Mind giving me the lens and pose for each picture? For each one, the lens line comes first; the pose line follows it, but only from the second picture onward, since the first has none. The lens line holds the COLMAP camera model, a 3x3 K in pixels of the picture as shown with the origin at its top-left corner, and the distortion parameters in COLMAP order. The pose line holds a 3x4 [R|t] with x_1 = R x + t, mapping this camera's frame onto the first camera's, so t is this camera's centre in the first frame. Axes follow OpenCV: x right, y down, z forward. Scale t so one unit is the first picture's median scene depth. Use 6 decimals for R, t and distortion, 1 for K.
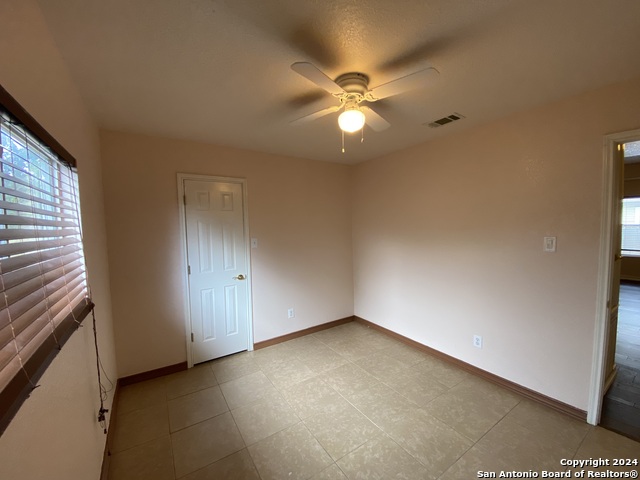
lens RADIAL K [[259.6, 0, 318.9], [0, 259.6, 239.0], [0, 0, 1]] dist [0.009986, -0.014282]
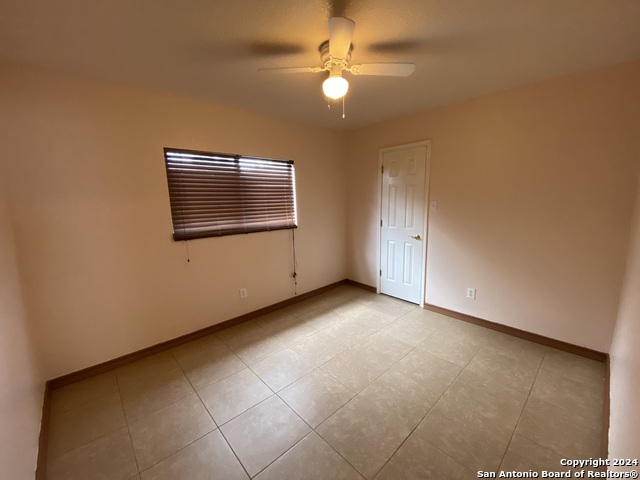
lens RADIAL K [[259.6, 0, 321.2], [0, 259.6, 243.3], [0, 0, 1]] dist [0.009986, -0.014282]
pose [[0.174327, 0.197775, -0.964622, 0.683703], [-0.039790, 0.980237, 0.193786, -0.022298], [0.983884, 0.004601, 0.178751, 0.418773]]
